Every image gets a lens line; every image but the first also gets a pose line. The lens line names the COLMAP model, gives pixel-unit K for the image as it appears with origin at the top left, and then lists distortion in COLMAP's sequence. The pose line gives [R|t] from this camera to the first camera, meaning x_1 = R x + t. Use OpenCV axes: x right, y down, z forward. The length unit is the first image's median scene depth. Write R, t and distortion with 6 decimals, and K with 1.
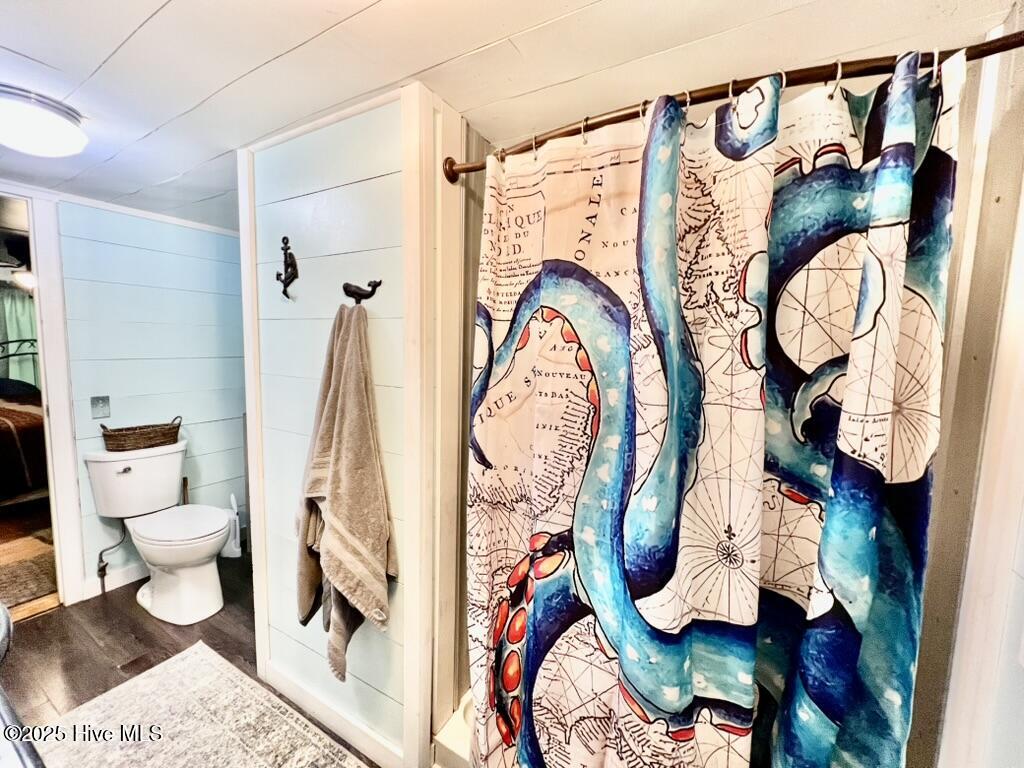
lens RADIAL K [[410.5, 0, 506.5], [0, 410.5, 380.9], [0, 0, 1]] dist [-0.003925, 0.000803]
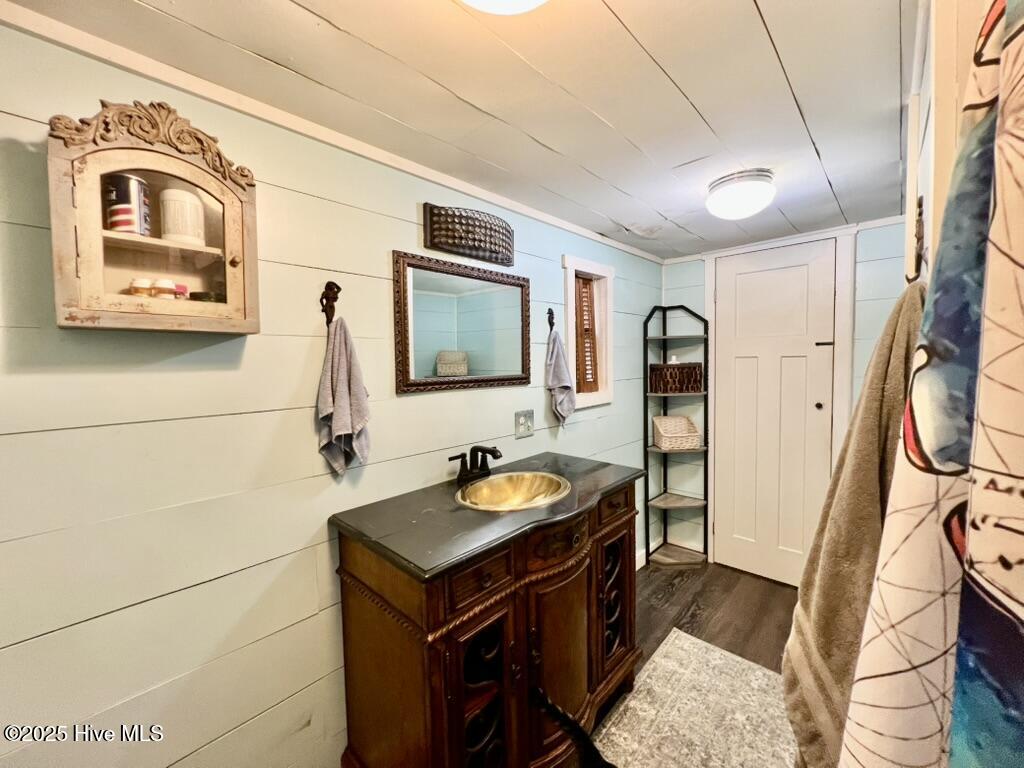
lens RADIAL K [[410.5, 0, 513.8], [0, 410.5, 379.8], [0, 0, 1]] dist [-0.003925, 0.000803]
pose [[-0.226871, 0.027995, -0.973522, 0.341693], [-0.078752, 0.995786, 0.046988, -0.041291], [0.970736, 0.087327, -0.223710, 0.669575]]
